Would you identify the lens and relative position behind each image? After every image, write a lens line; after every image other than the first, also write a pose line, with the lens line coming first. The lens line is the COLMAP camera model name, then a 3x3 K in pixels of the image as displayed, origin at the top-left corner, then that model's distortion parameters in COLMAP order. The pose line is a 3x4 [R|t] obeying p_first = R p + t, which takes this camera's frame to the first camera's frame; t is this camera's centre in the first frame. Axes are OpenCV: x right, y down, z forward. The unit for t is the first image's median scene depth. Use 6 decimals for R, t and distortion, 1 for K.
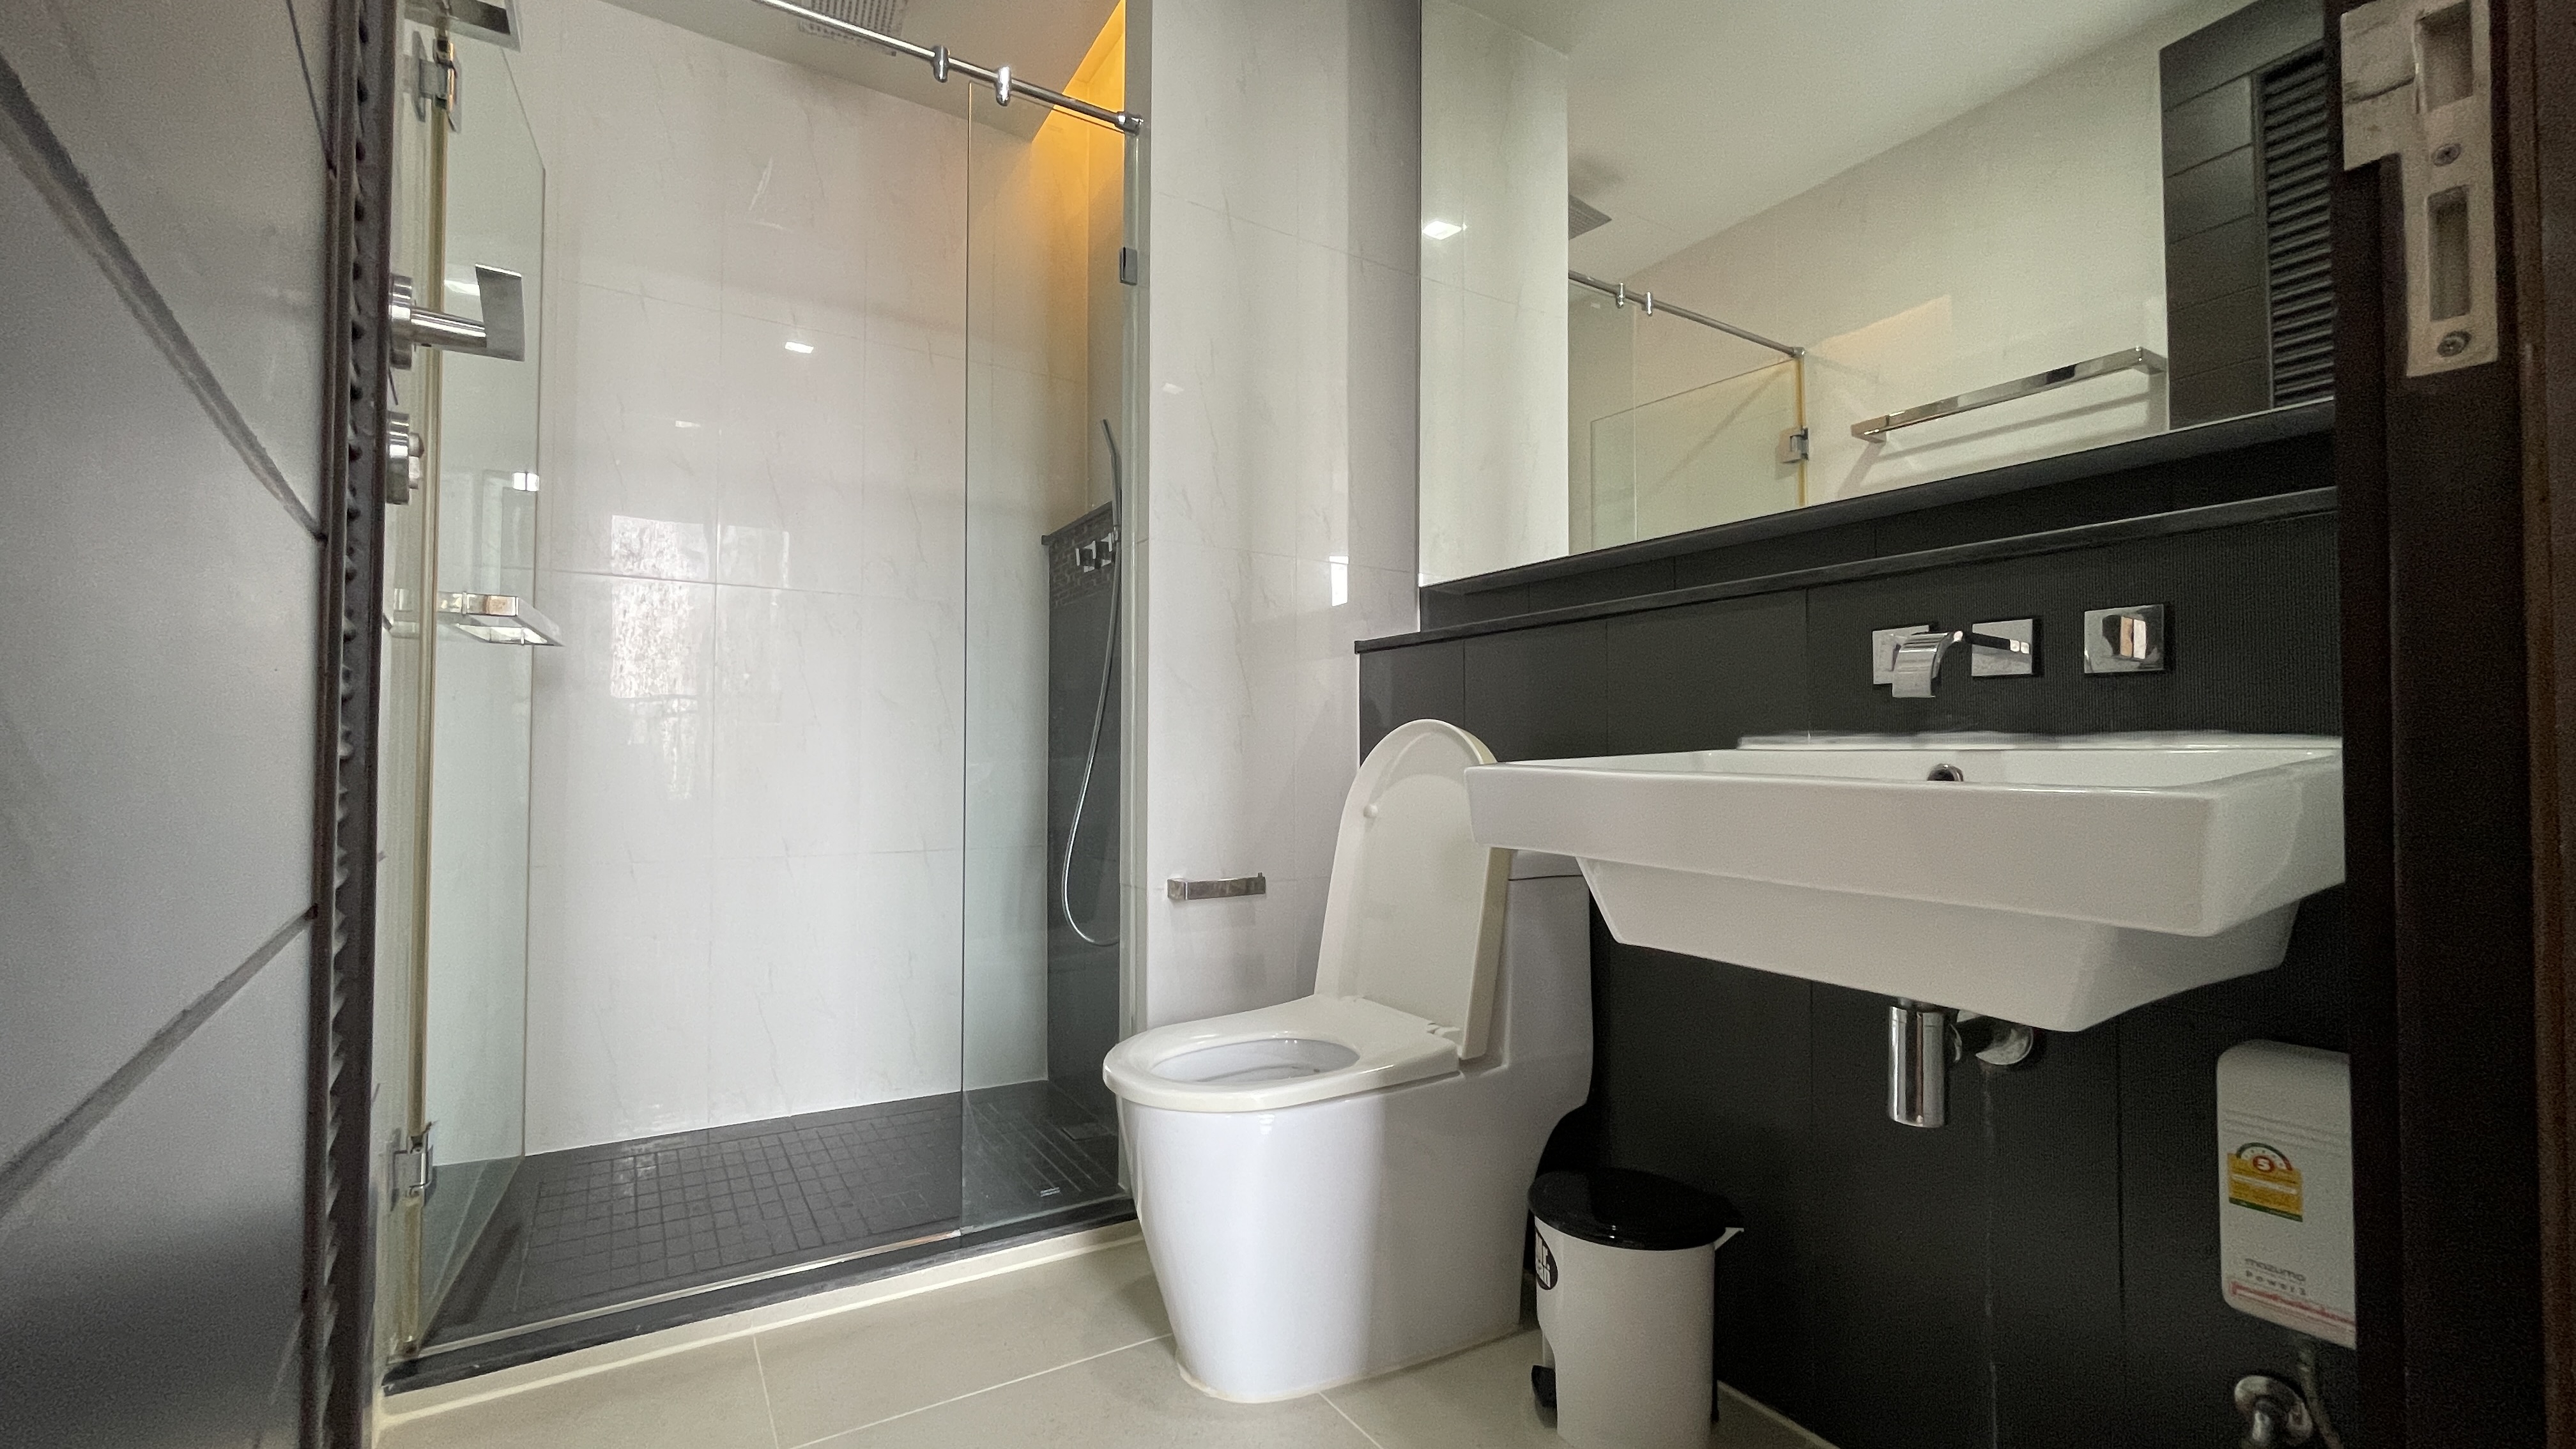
lens RADIAL K [[1040.1, 0, 1255.9], [0, 1040.1, 734.9], [0, 0, 1]] dist [0.000419, 0.000253]
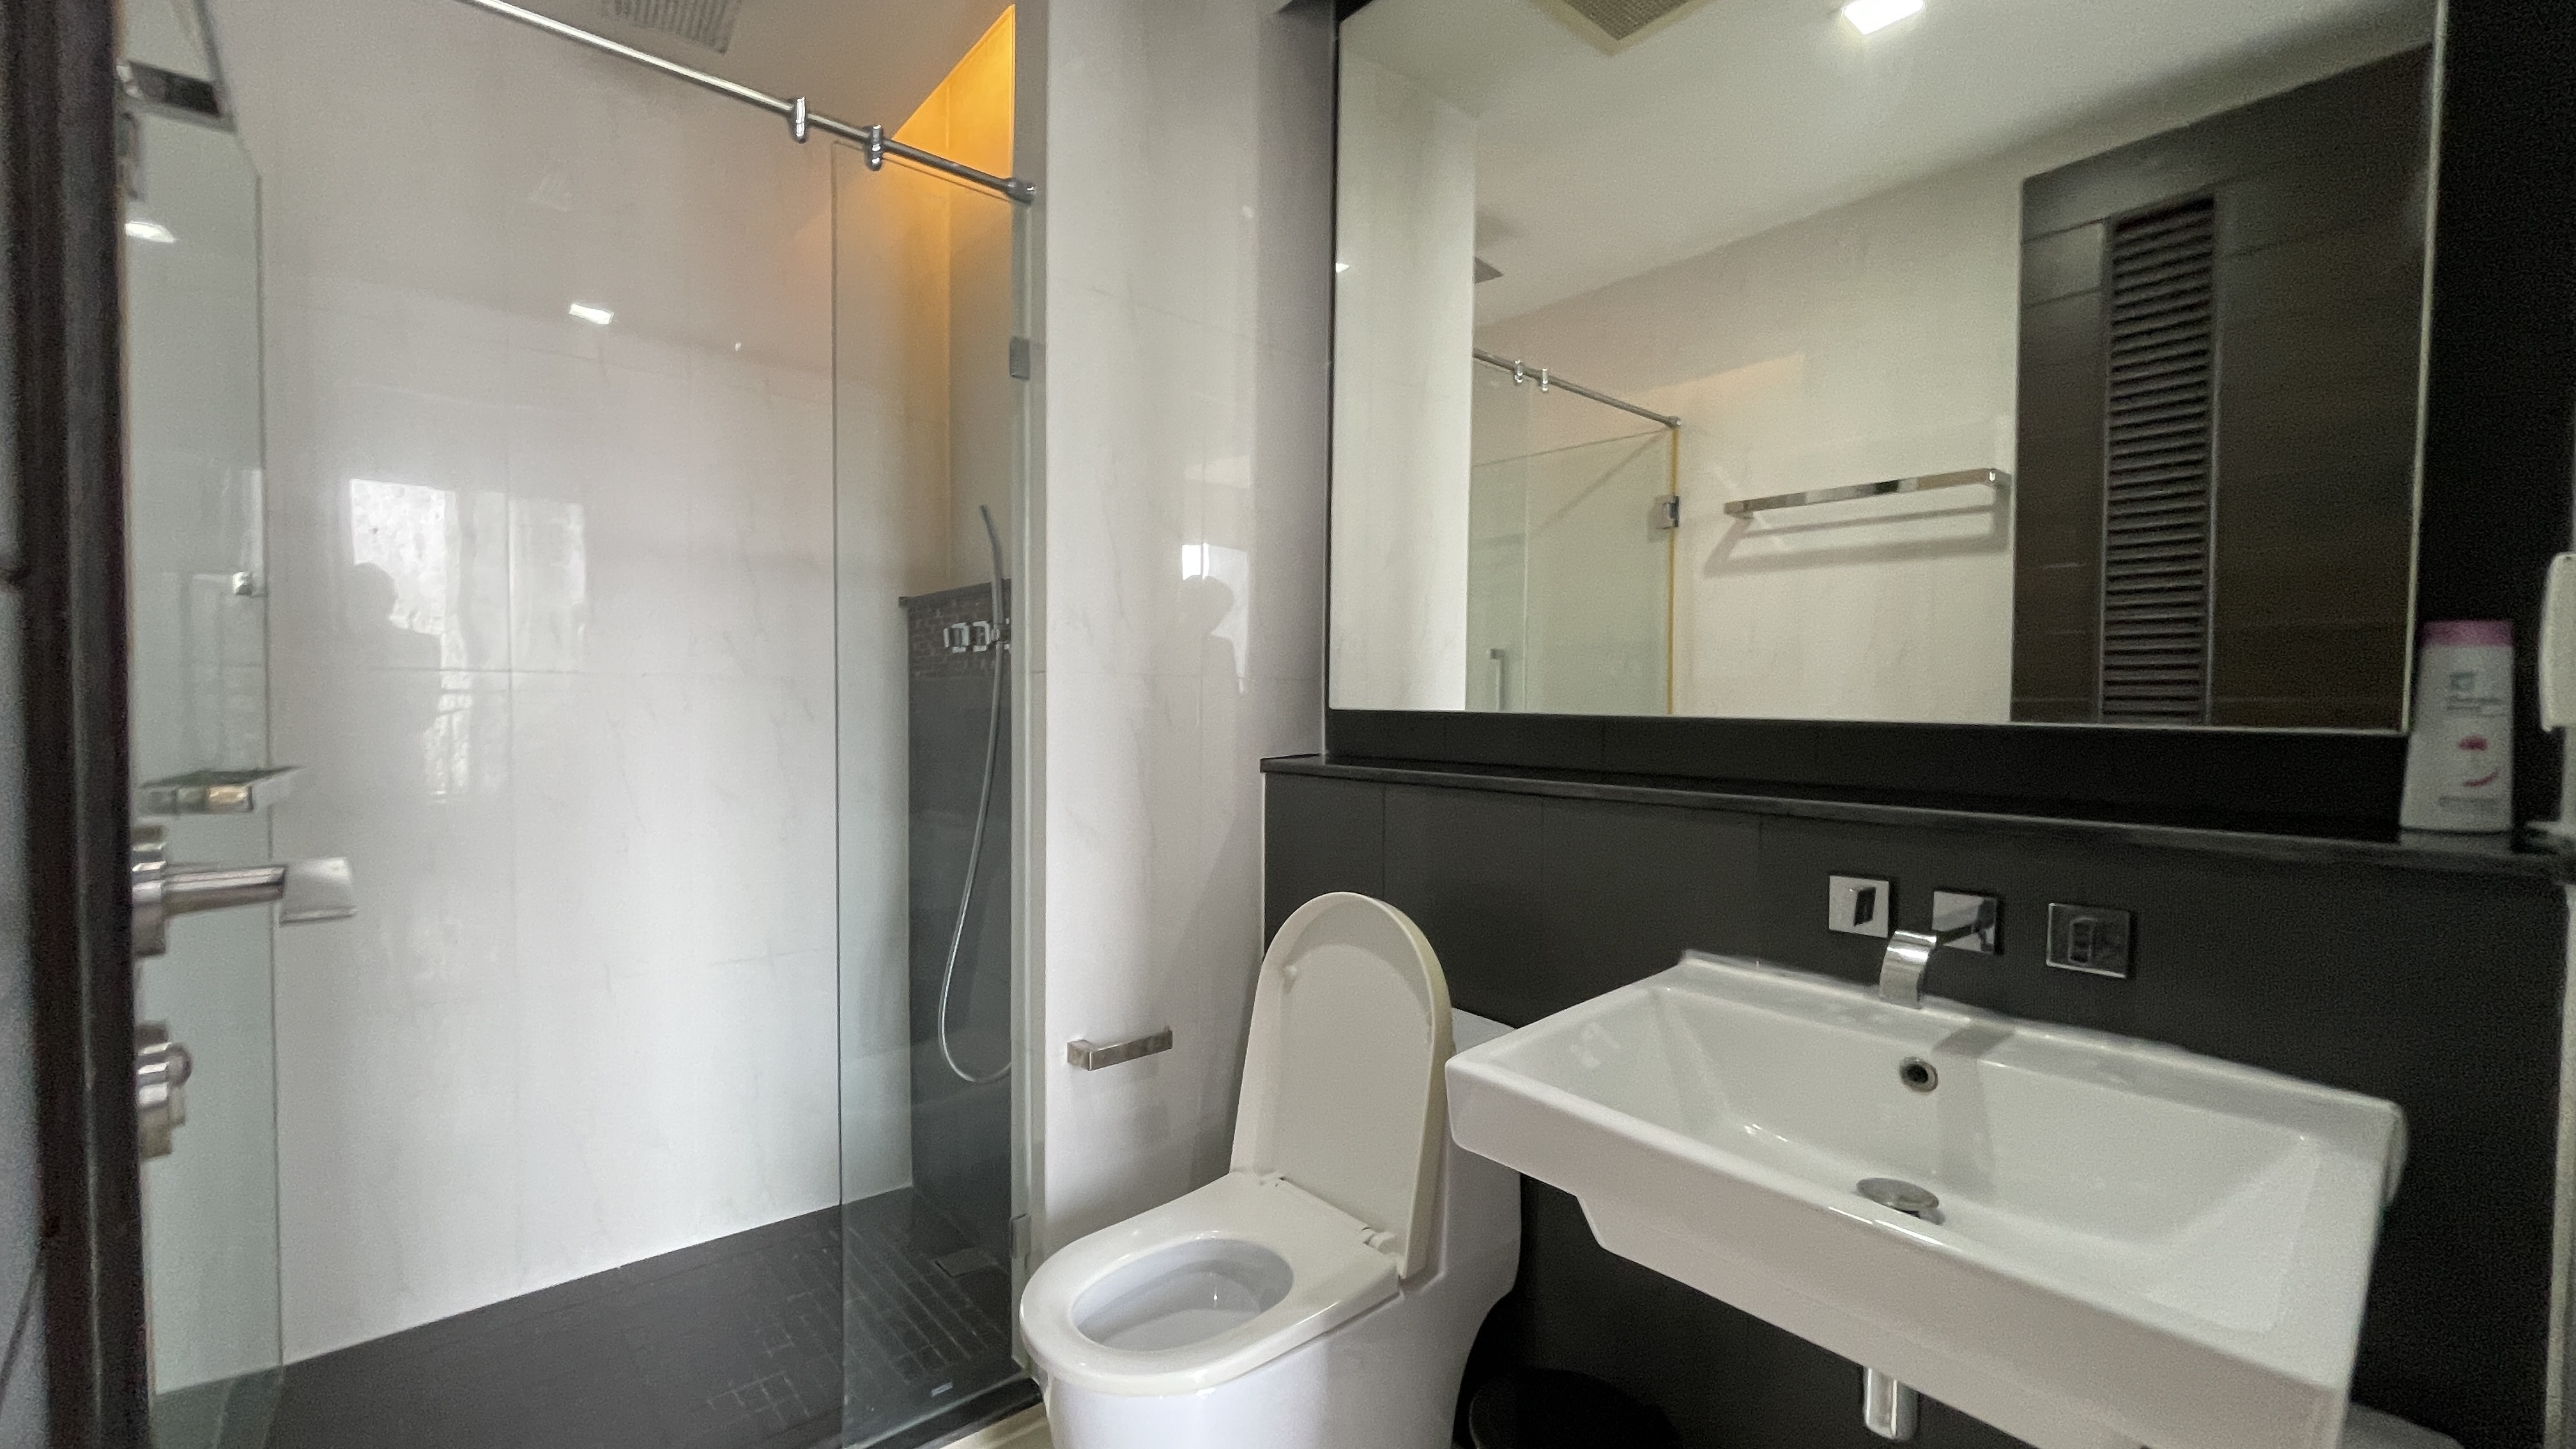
lens RADIAL K [[1040.1, 0, 1255.9], [0, 1040.1, 734.9], [0, 0, 1]] dist [0.000419, 0.000253]
pose [[0.986987, 0.000448, 0.160801, -0.062097], [-0.009740, 0.998327, 0.057002, -0.168692], [-0.160506, -0.057826, 0.985339, 0.071818]]
